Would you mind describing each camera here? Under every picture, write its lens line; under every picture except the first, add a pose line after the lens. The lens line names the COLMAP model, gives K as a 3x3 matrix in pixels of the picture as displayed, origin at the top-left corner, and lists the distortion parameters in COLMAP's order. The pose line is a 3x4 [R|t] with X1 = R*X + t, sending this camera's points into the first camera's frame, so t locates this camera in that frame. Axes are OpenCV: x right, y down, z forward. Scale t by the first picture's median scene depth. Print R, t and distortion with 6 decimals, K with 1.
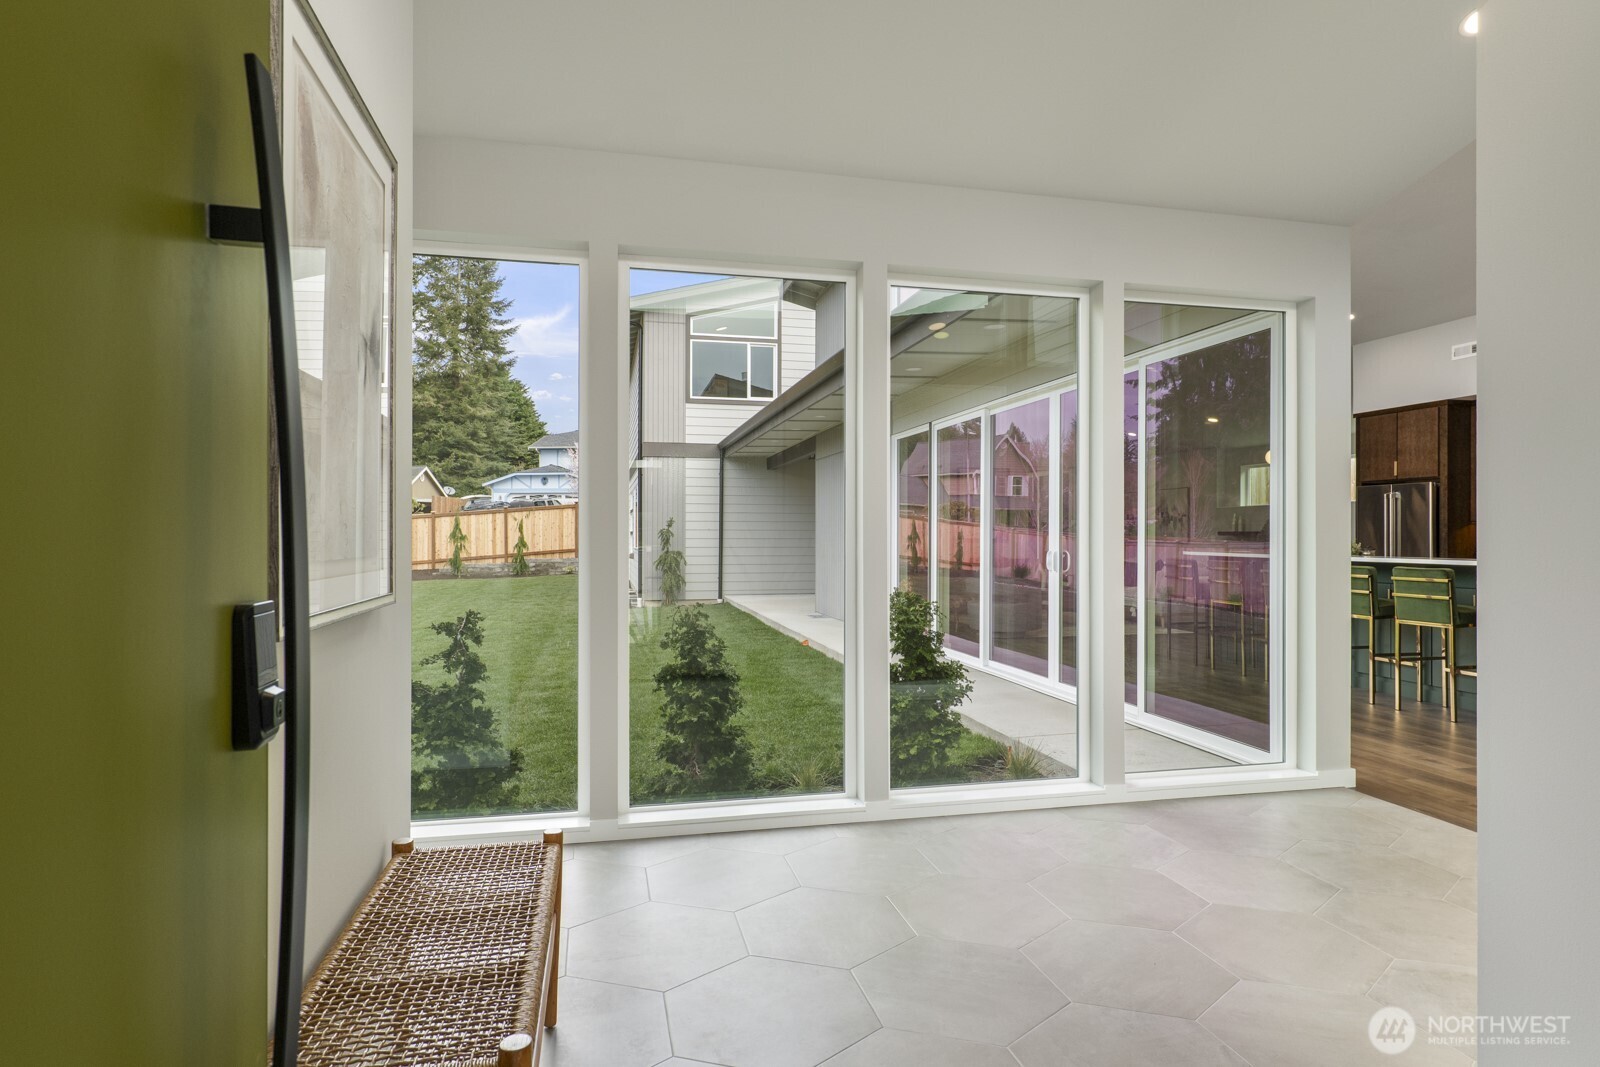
lens RADIAL K [[900.8, 0, 797.6], [0, 900.8, 538.5], [0, 0, 1]] dist [0.025697, -0.000886]
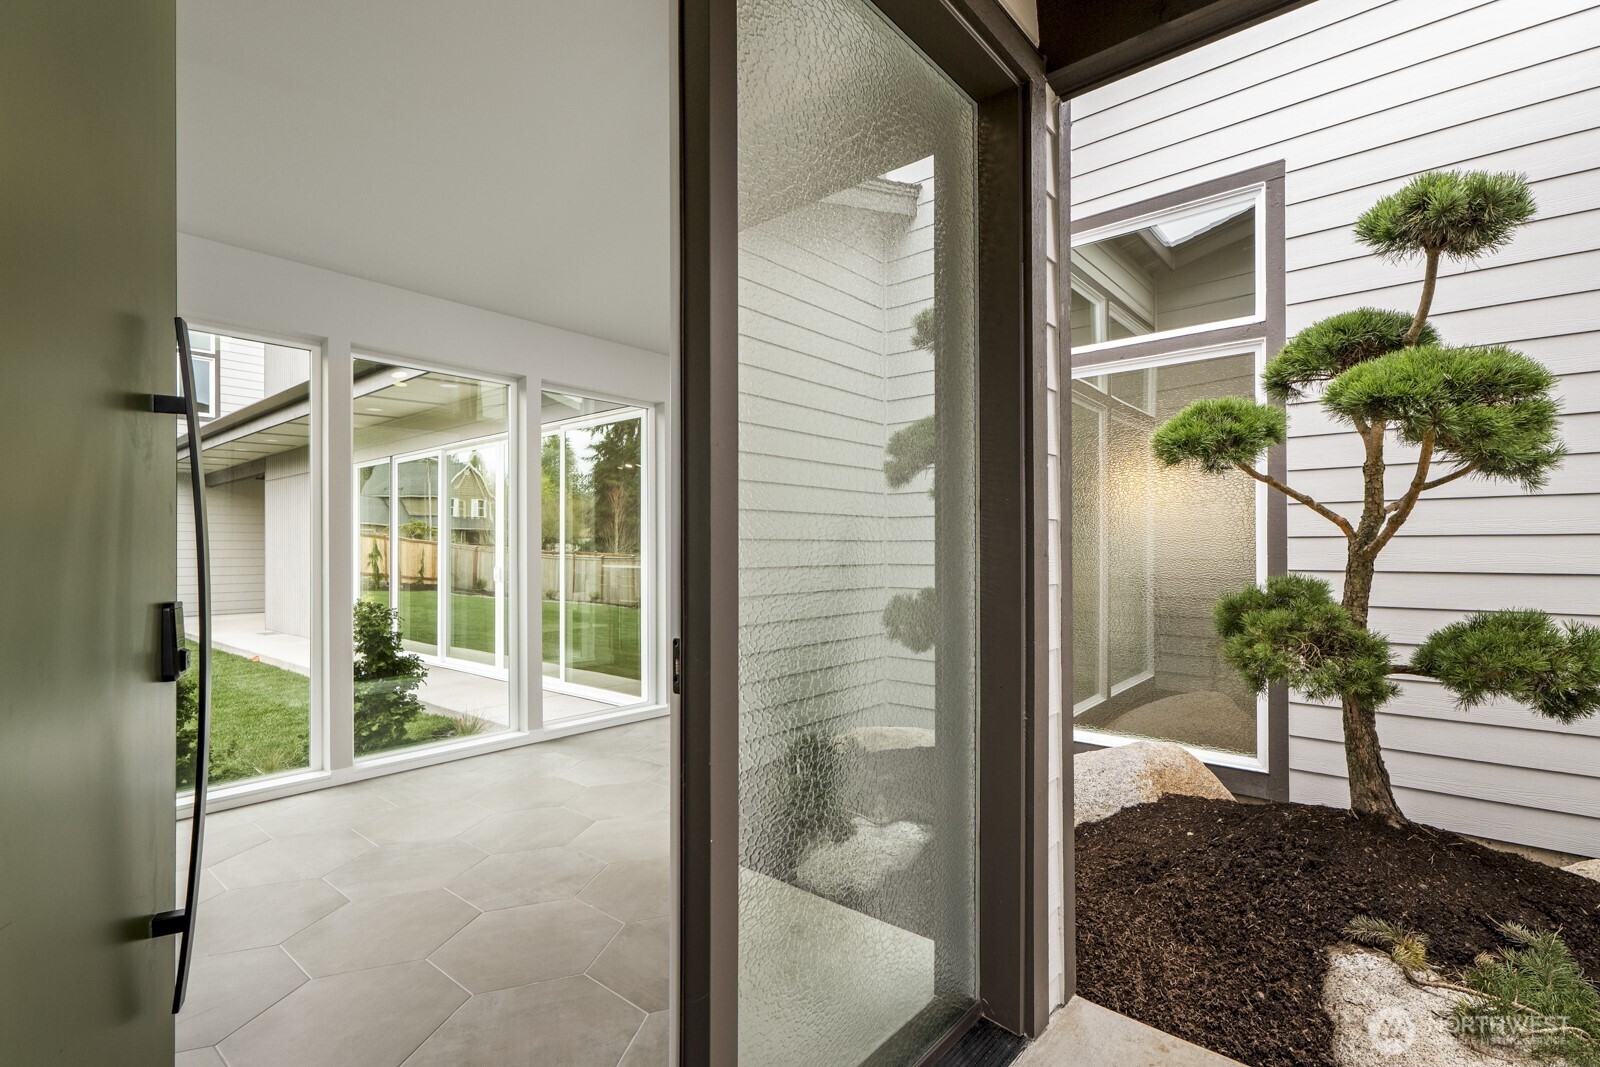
lens RADIAL K [[754.6, 0, 784.1], [0, 754.6, 544.5], [0, 0, 1]] dist [0.017398, 0.000628]
pose [[0.811938, -0.000880, 0.583743, -0.023090], [0.008572, 0.999909, -0.010415, -0.003357], [-0.583680, 0.013460, 0.811872, -0.171769]]
